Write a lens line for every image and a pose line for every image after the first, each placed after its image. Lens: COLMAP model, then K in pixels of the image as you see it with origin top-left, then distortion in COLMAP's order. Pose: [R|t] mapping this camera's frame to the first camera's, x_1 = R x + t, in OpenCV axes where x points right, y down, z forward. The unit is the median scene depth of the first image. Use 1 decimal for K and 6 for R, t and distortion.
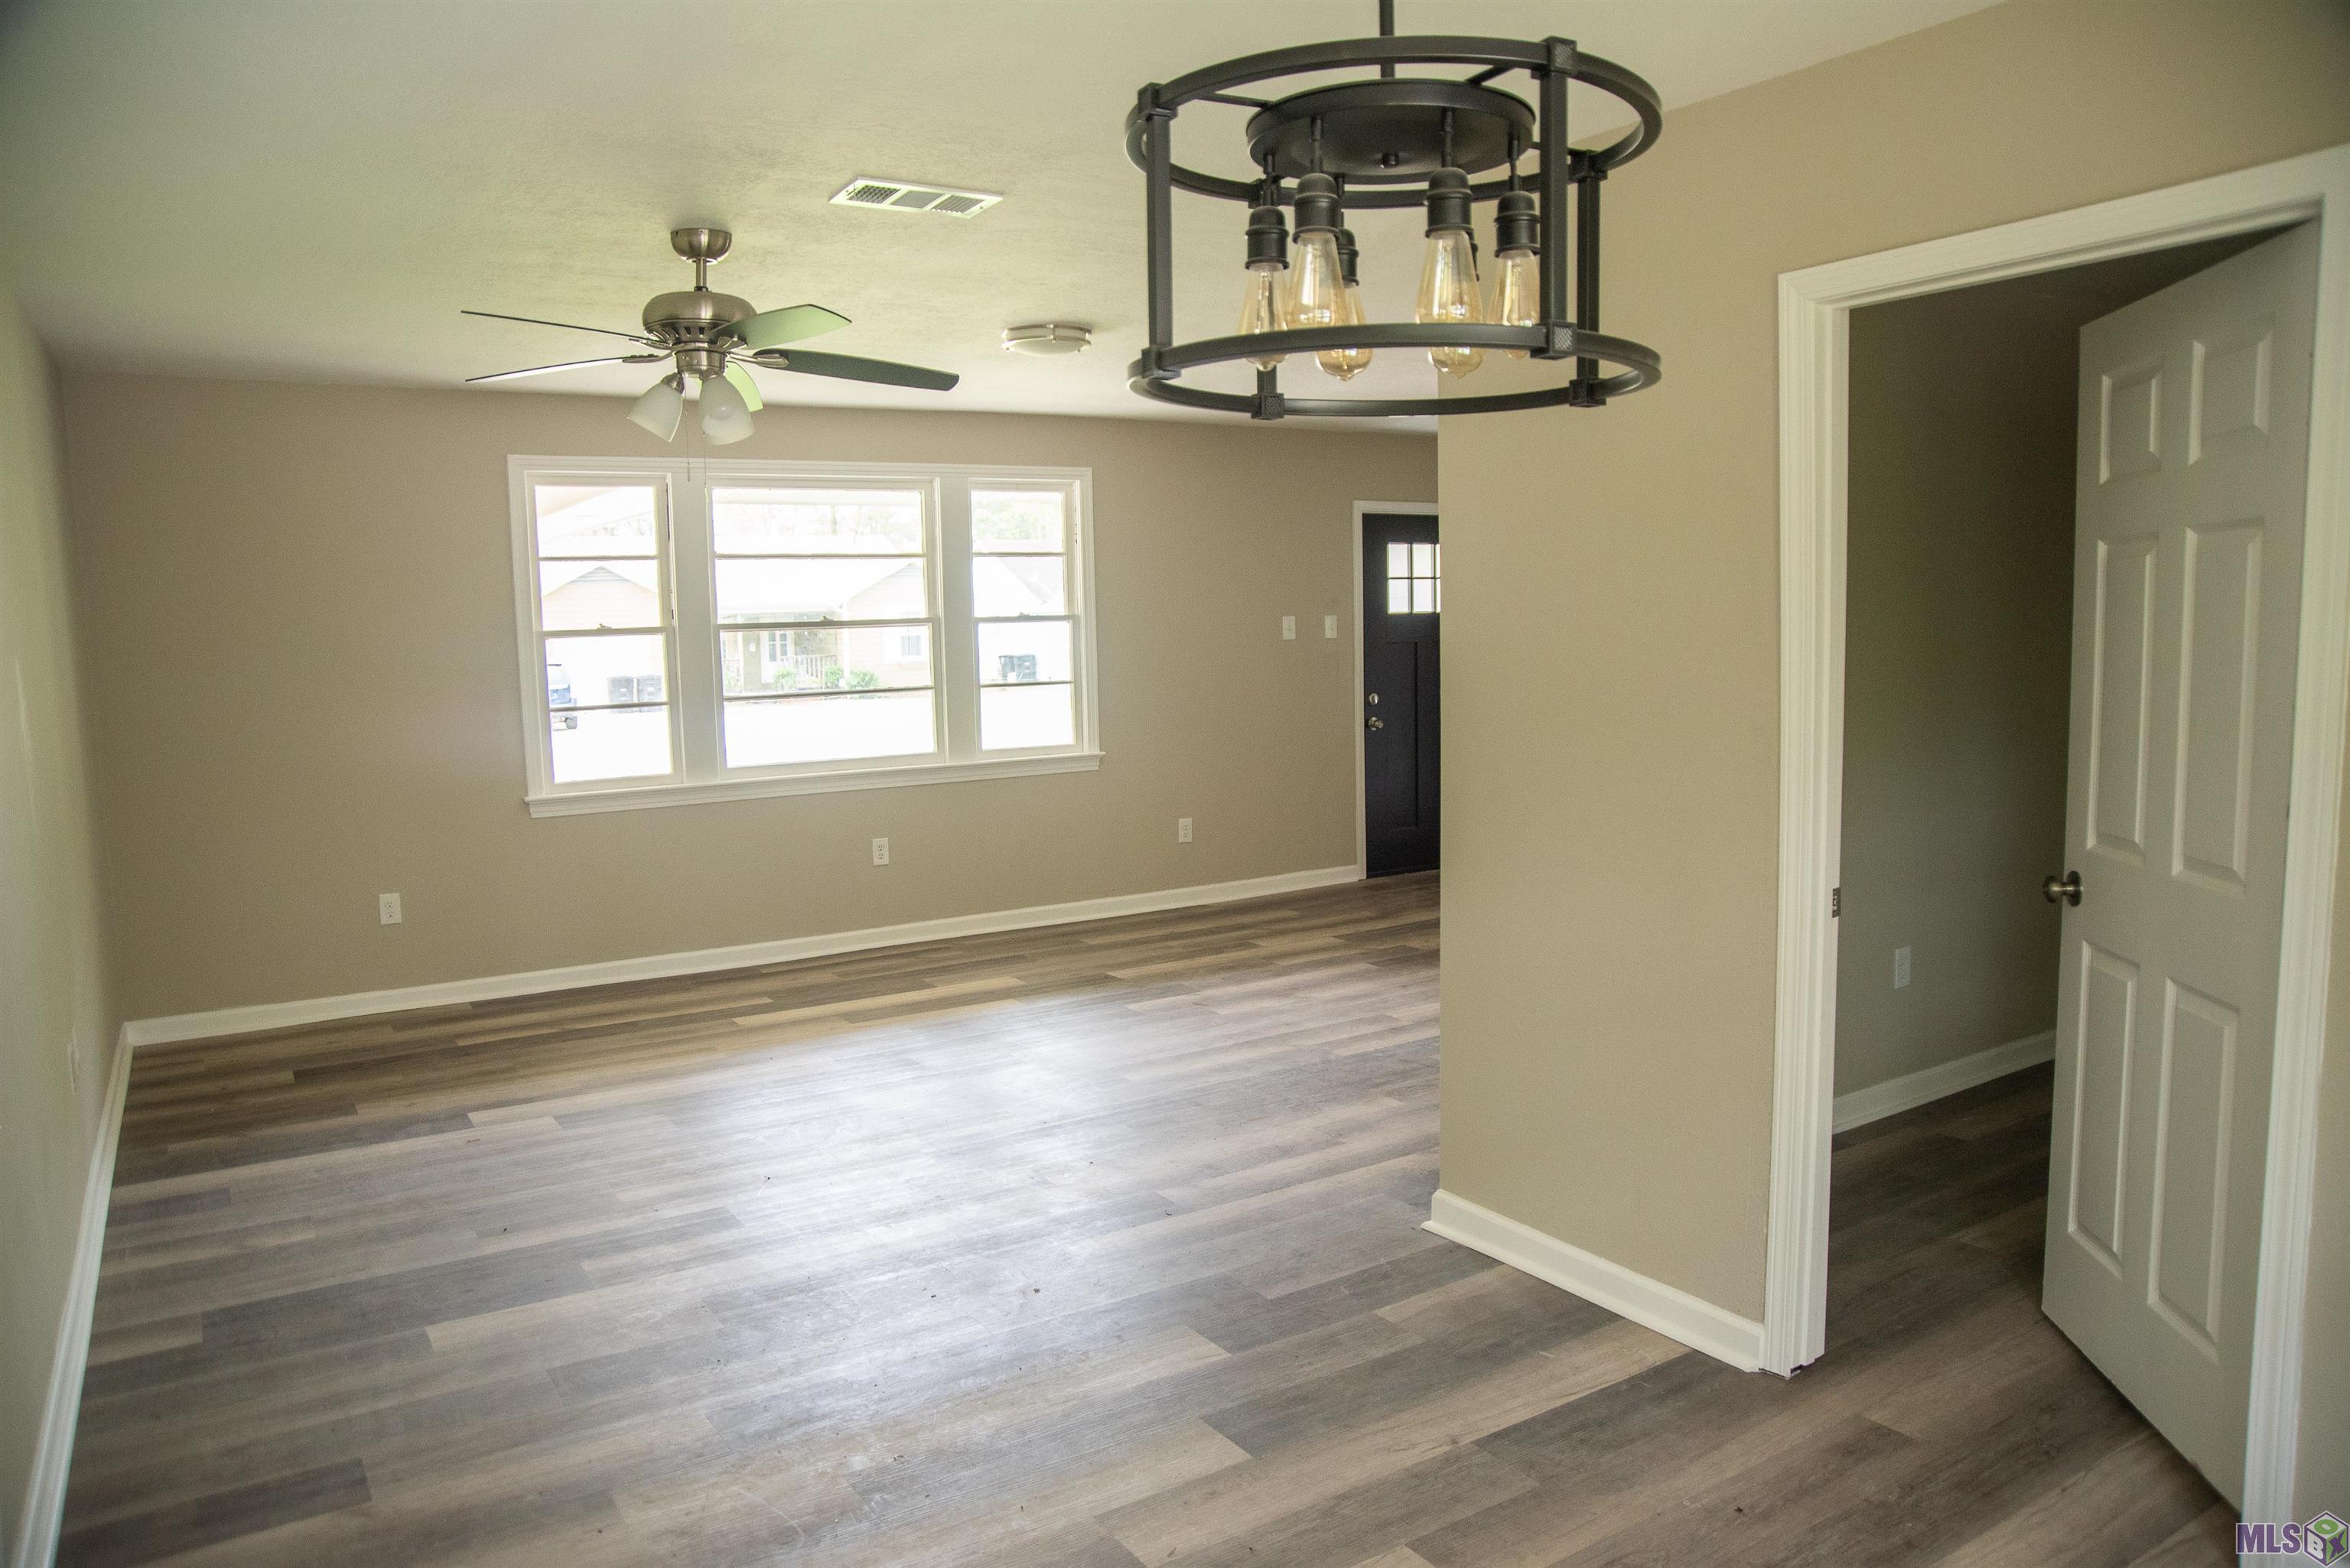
lens RADIAL K [[1591.4, 0, 1183.9], [0, 1591.4, 770.1], [0, 0, 1]] dist [-0.133087, 0.095335]
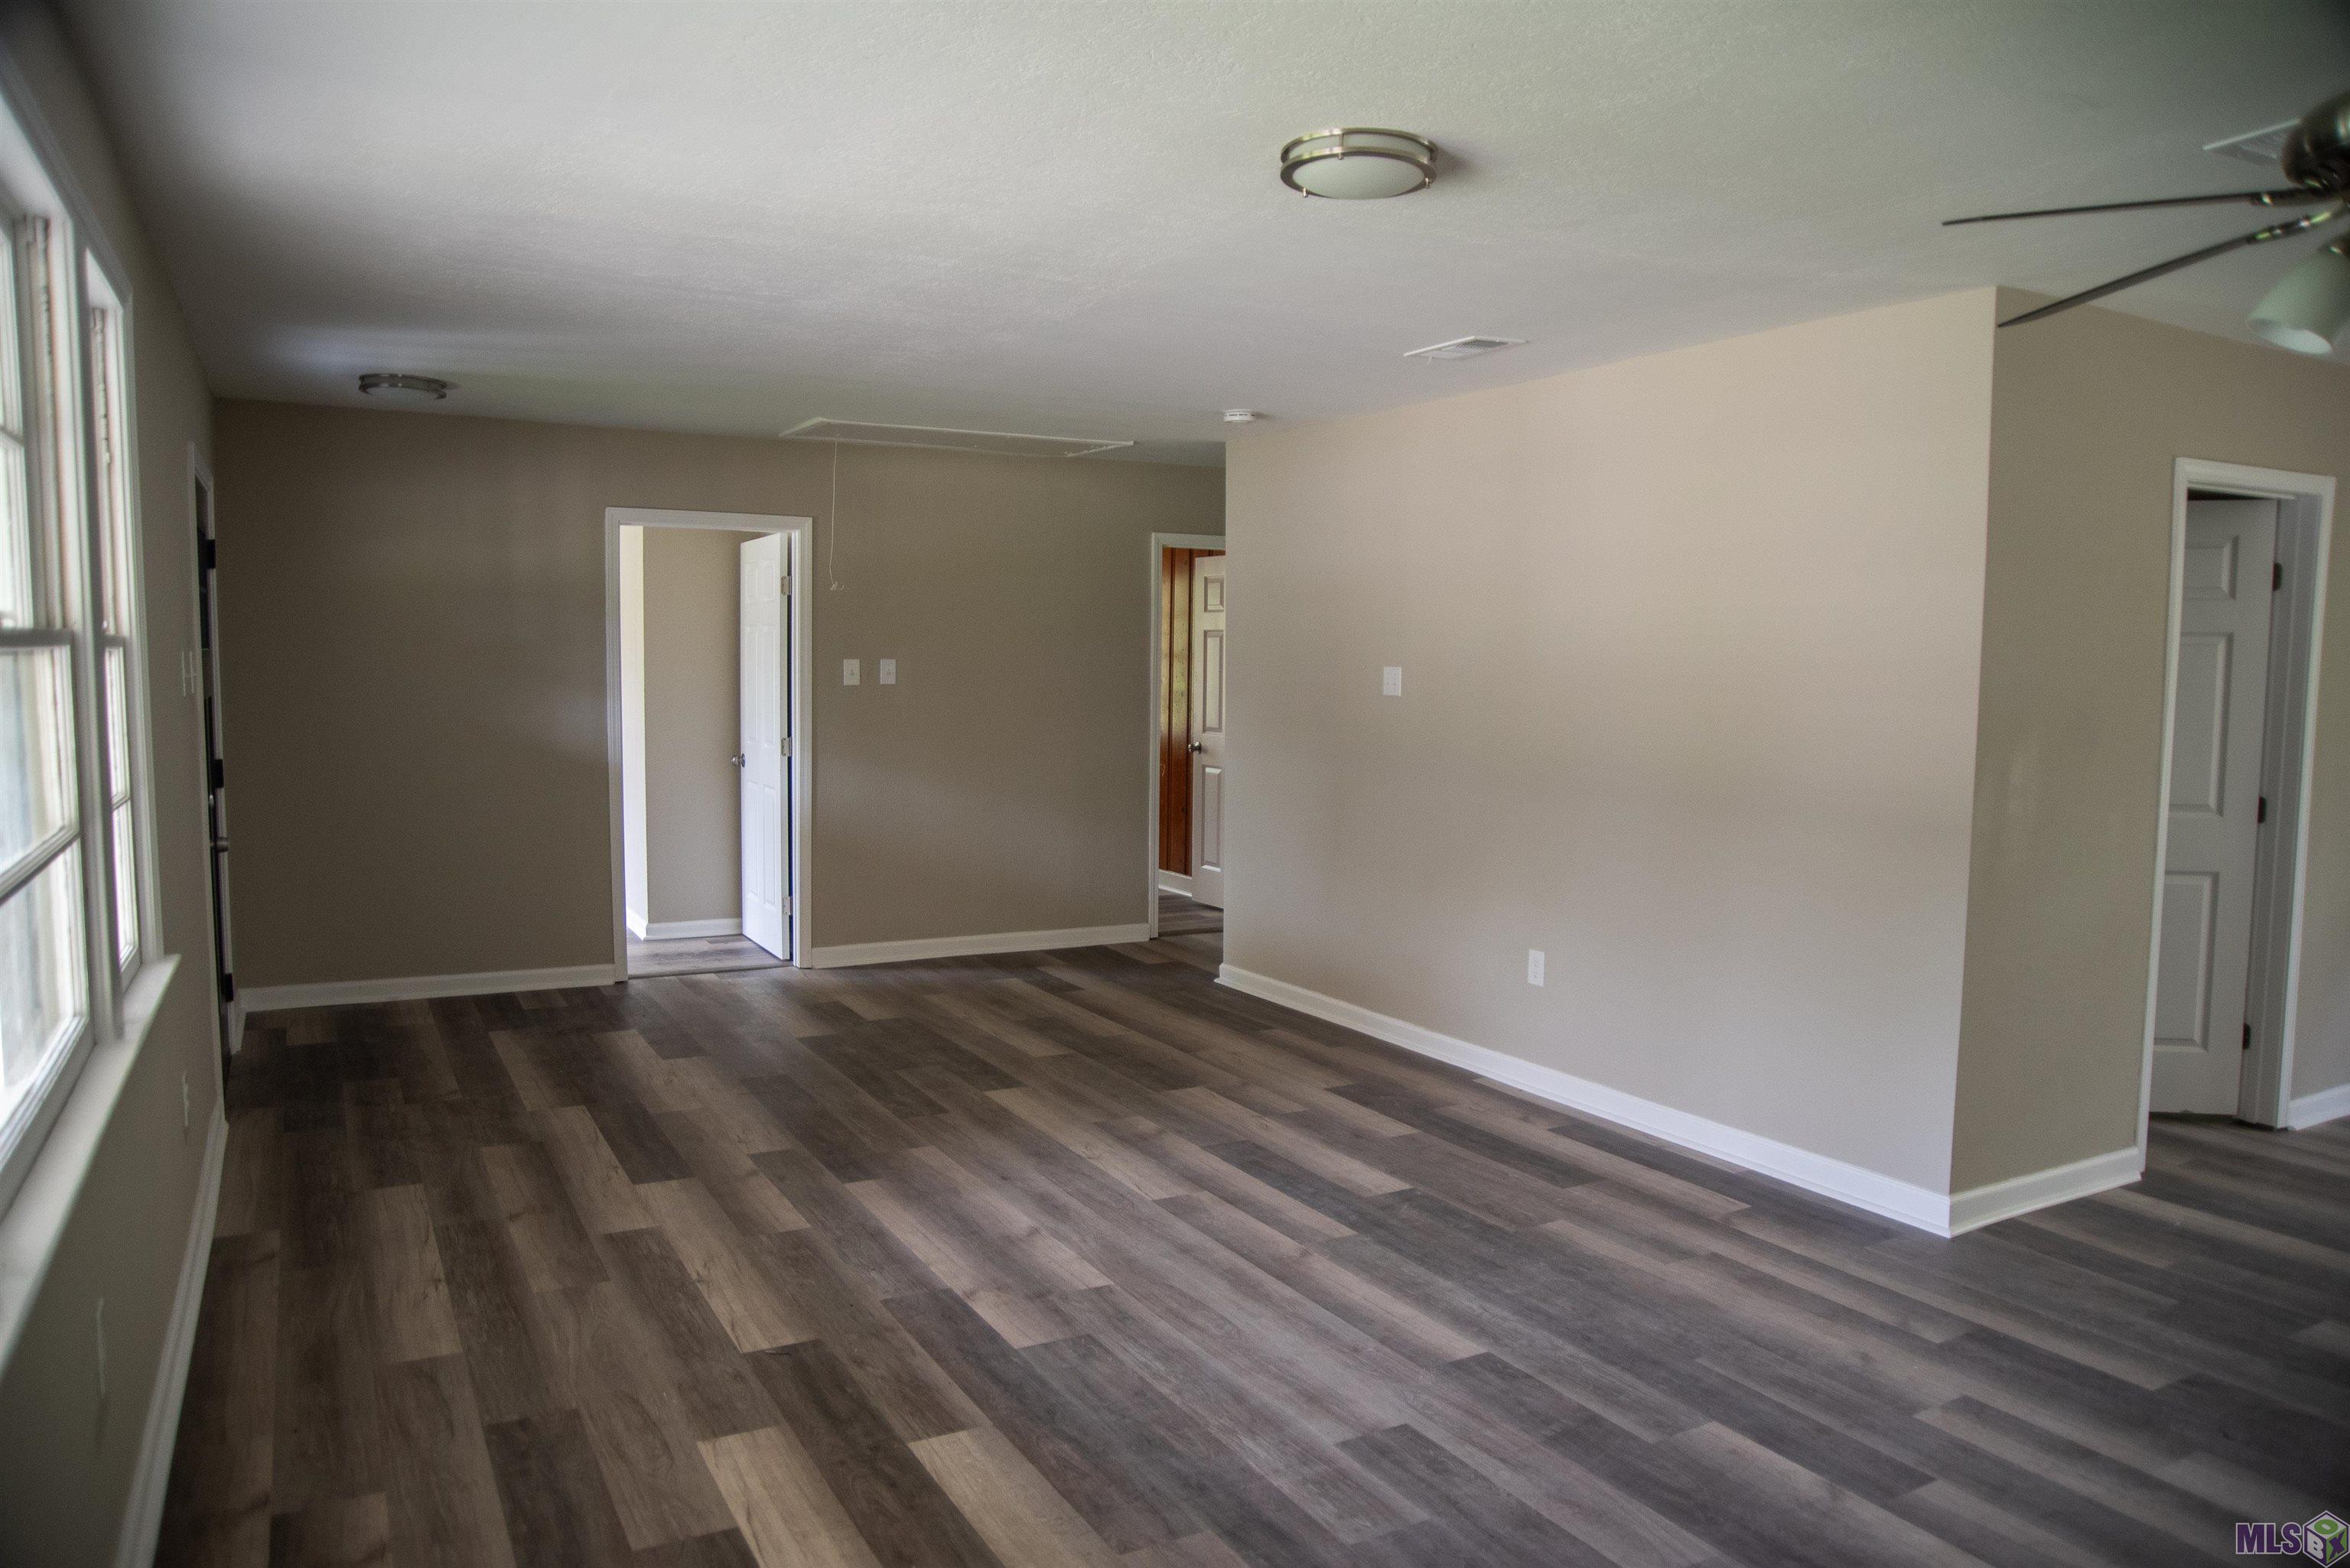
lens RADIAL K [[1591.4, 0, 1168.2], [0, 1591.4, 809.9], [0, 0, 1]] dist [-0.133087, 0.095335]
pose [[0.068253, -0.073641, 0.994946, -0.503494], [0.082963, 0.994237, 0.067897, -0.064079], [-0.994213, 0.077909, 0.073969, 0.791153]]
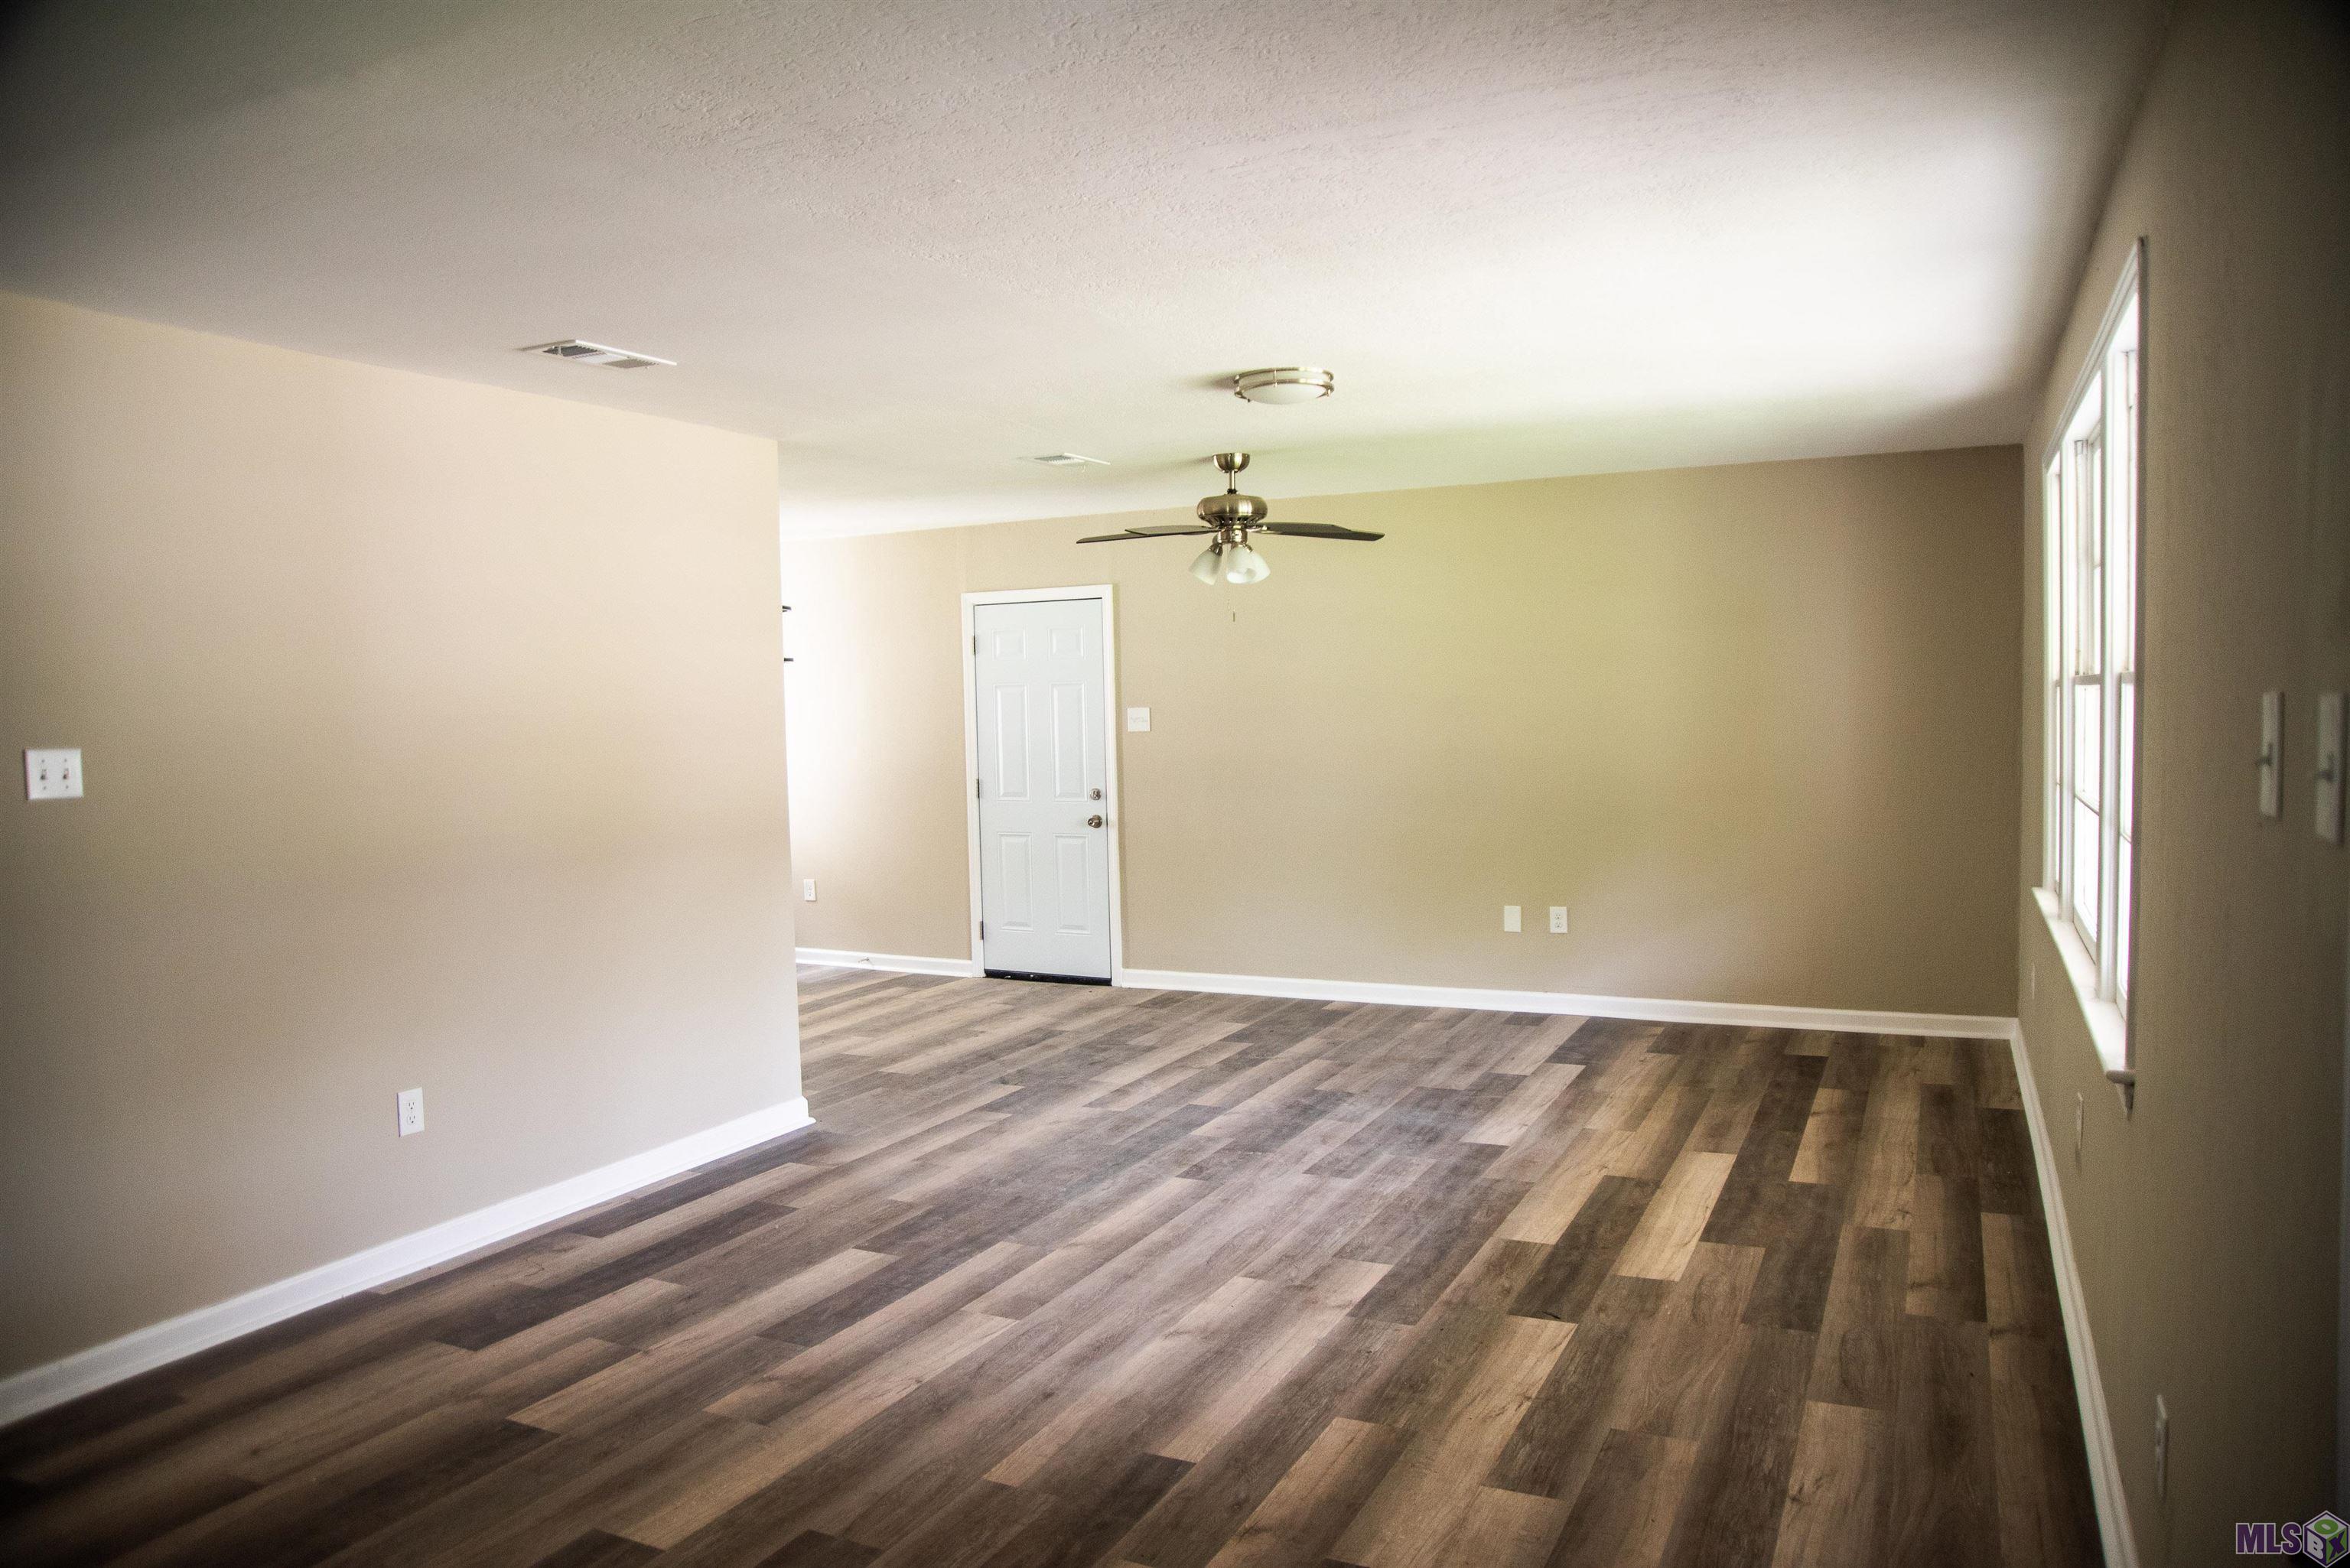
lens RADIAL K [[1591.4, 0, 1174.4], [0, 1591.4, 801.6], [0, 0, 1]] dist [-0.133087, 0.095335]
pose [[-0.860463, 0.073755, -0.504146, 0.325849], [-0.006560, 0.987782, 0.155706, -0.135039], [0.509471, 0.137287, -0.849466, 1.328254]]
